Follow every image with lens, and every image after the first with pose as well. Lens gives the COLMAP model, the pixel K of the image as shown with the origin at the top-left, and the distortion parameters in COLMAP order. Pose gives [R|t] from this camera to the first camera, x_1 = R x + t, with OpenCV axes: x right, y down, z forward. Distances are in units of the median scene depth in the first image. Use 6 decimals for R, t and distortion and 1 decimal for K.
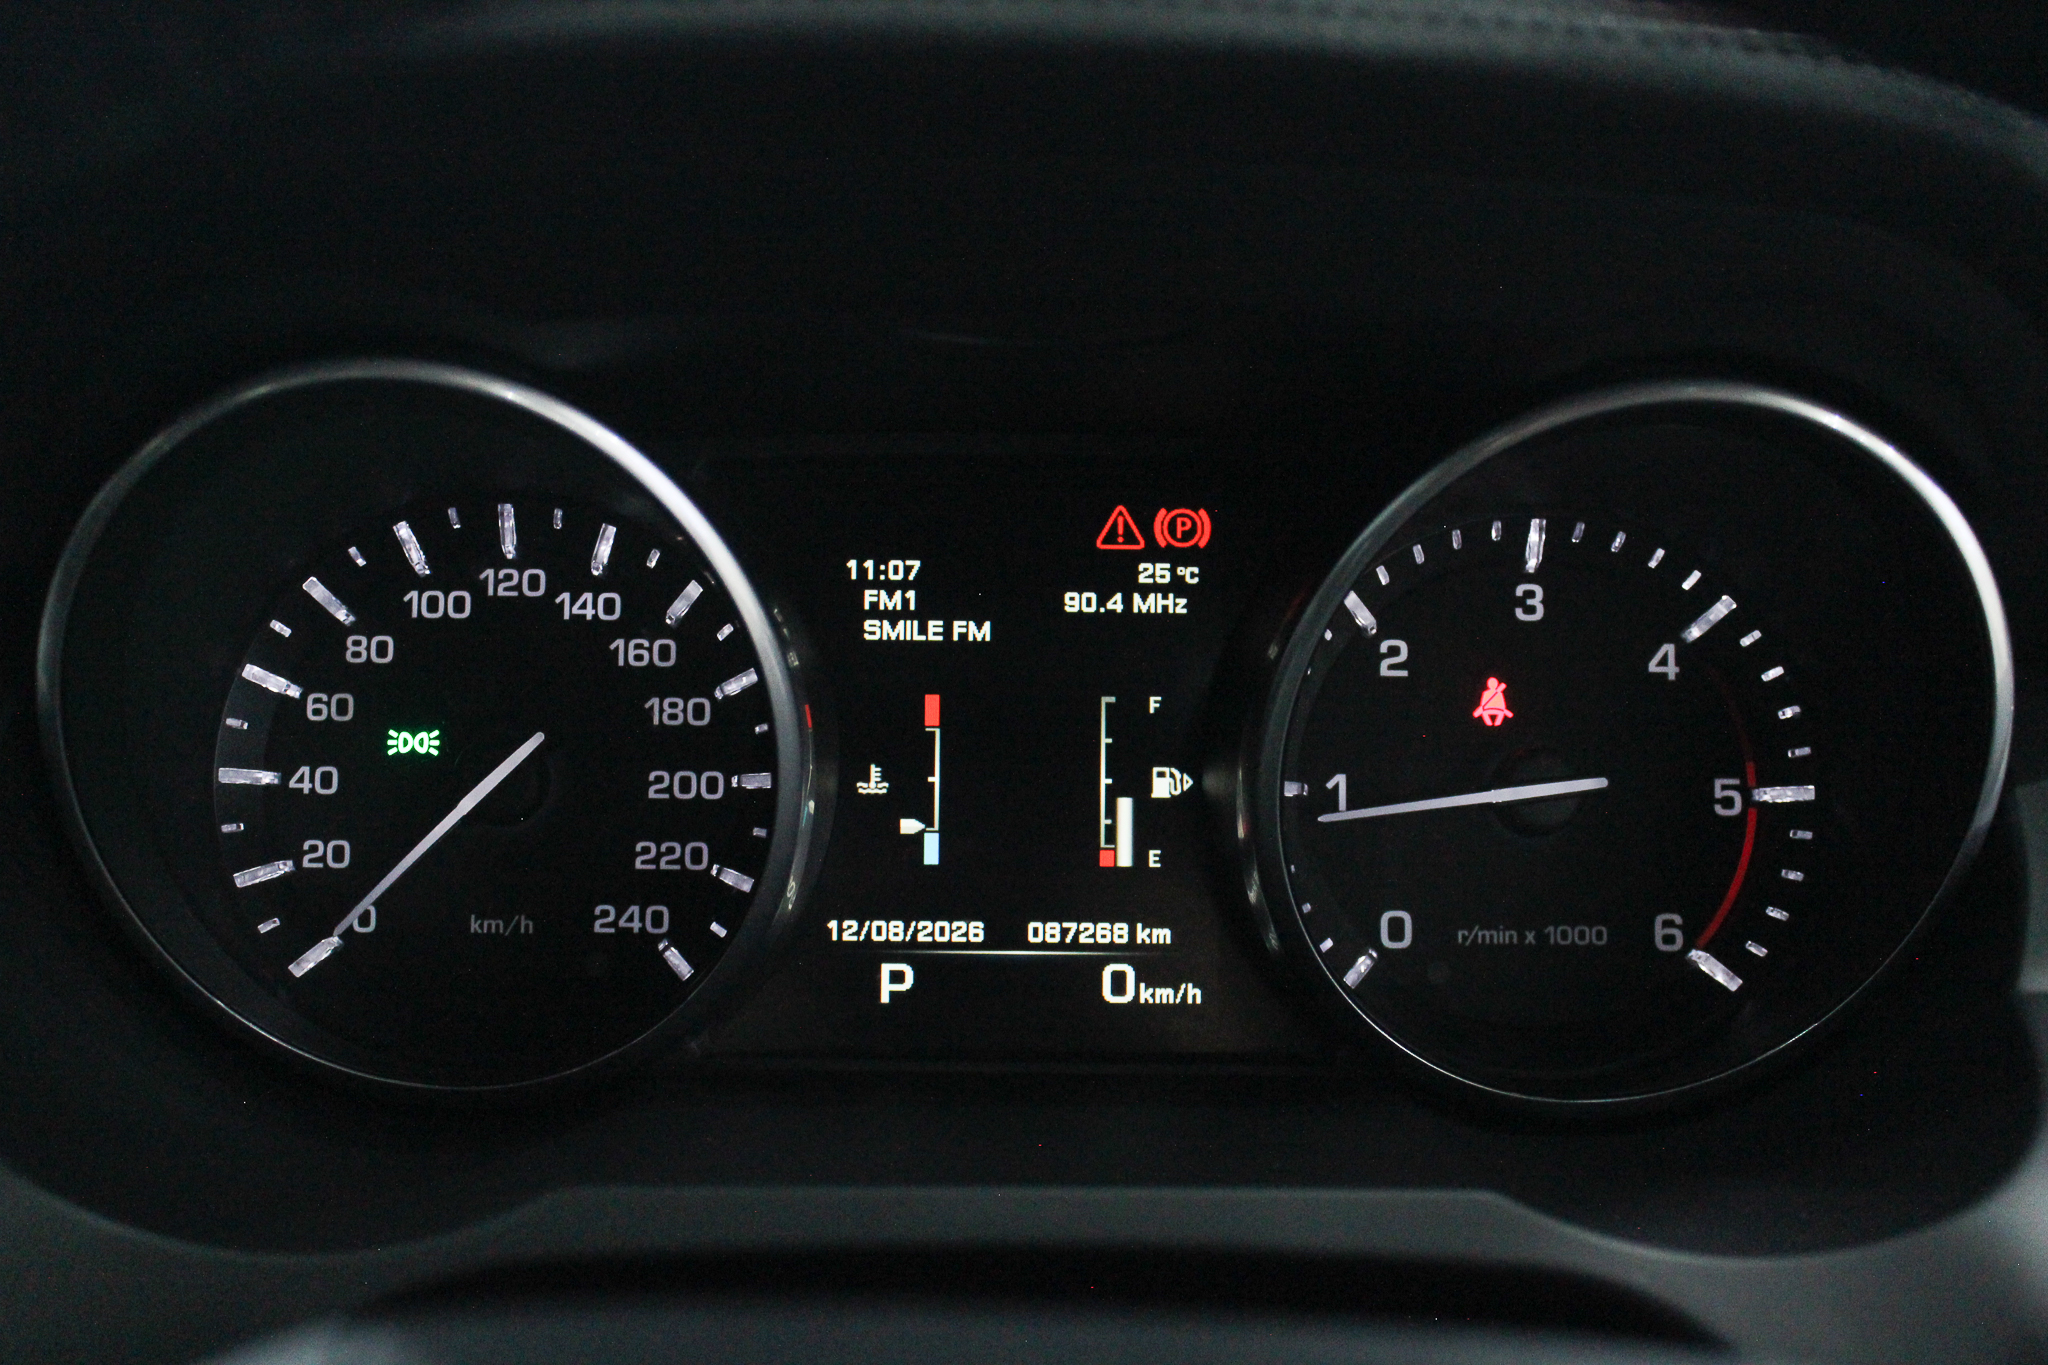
lens RADIAL K [[2818.7, 0, 1014.9], [0, 2818.7, 678.5], [0, 0, 1]] dist [-0.046923, 0.000000]
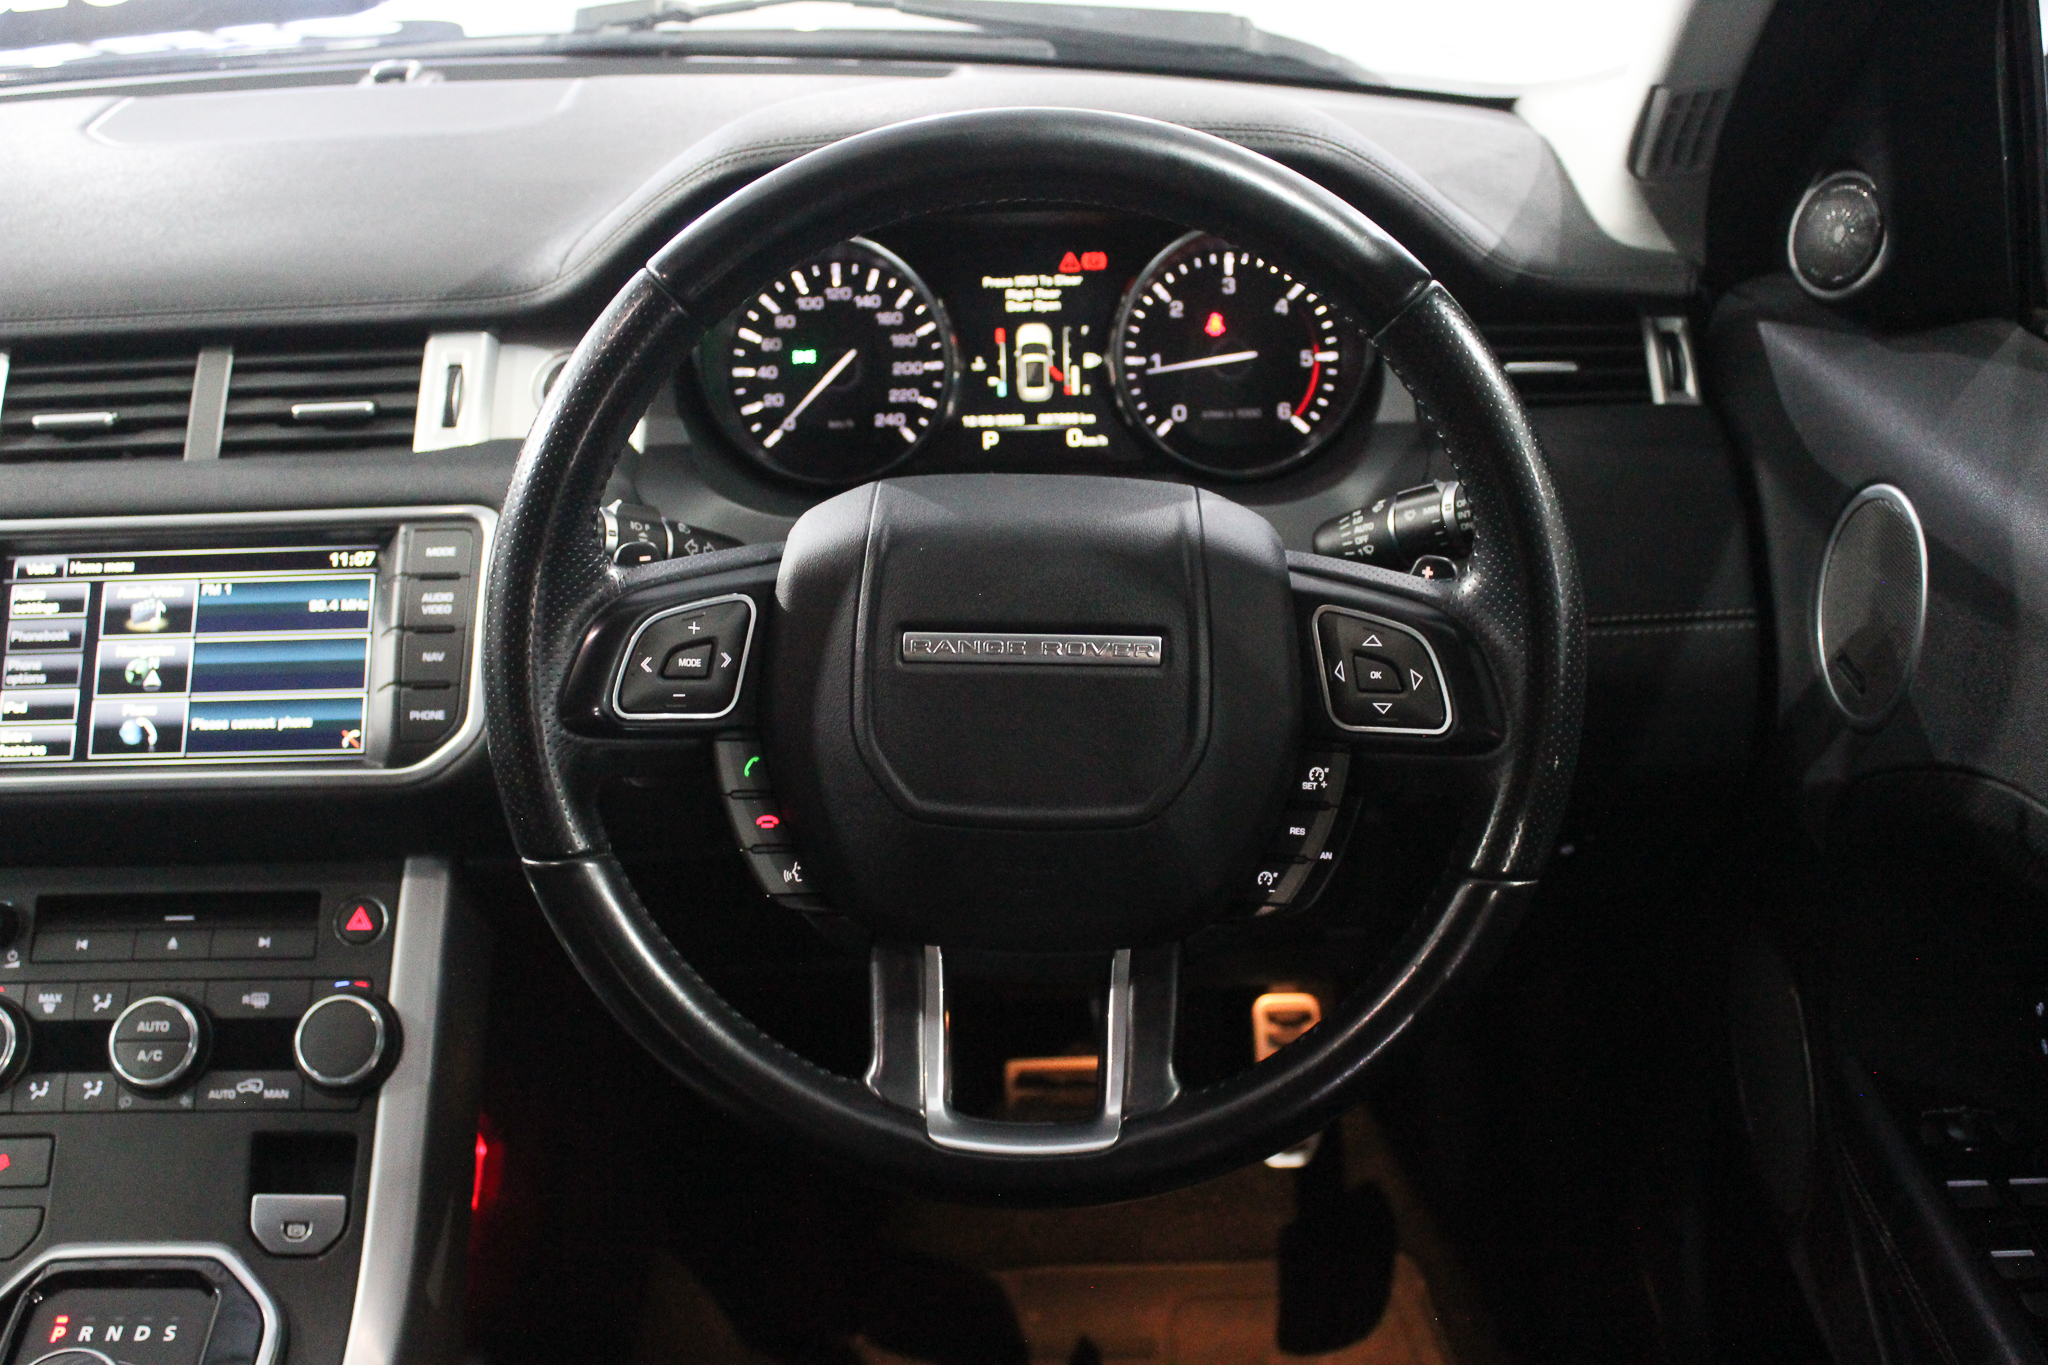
lens RADIAL K [[2196.2, 0, 1007.4], [0, 2196.2, 672.3], [0, 0, 1]] dist [-0.068113, 0.000000]
pose [[0.998125, -0.031427, -0.052527, 0.075435], [0.041064, 0.980168, 0.193865, -0.077878], [0.045393, -0.195659, 0.979621, -1.065854]]
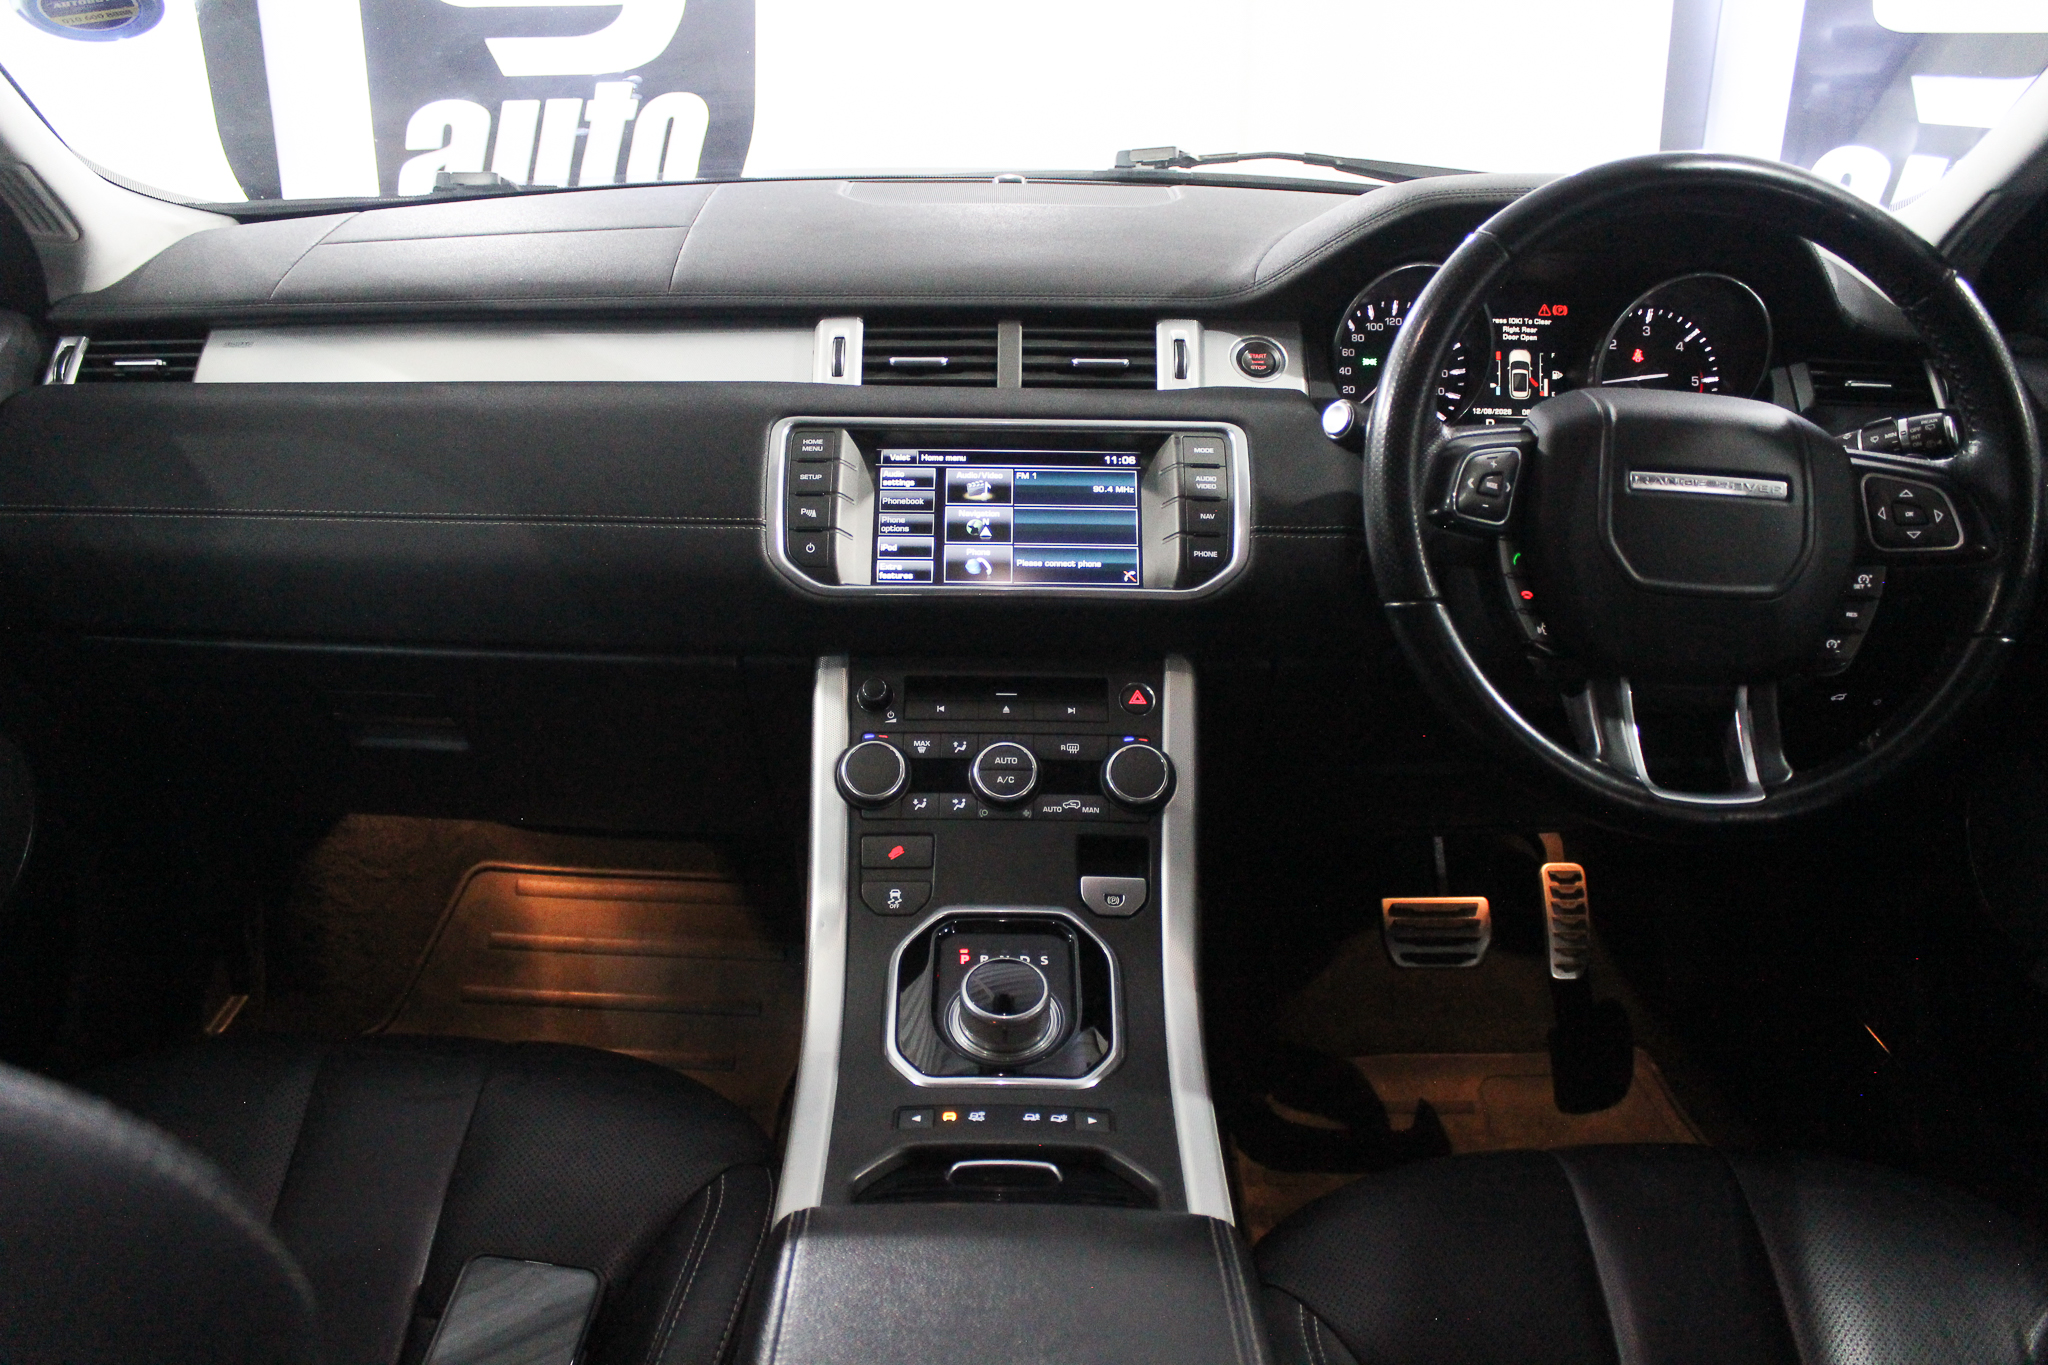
lens RADIAL K [[1683.2, 0, 1030.3], [0, 1683.2, 672.7], [0, 0, 1]] dist [-0.127142, 0.044476]
pose [[0.999939, 0.003786, -0.010355, -0.660727], [-0.002520, 0.992810, 0.119678, 0.176199], [0.010734, -0.119644, 0.992759, -1.365574]]
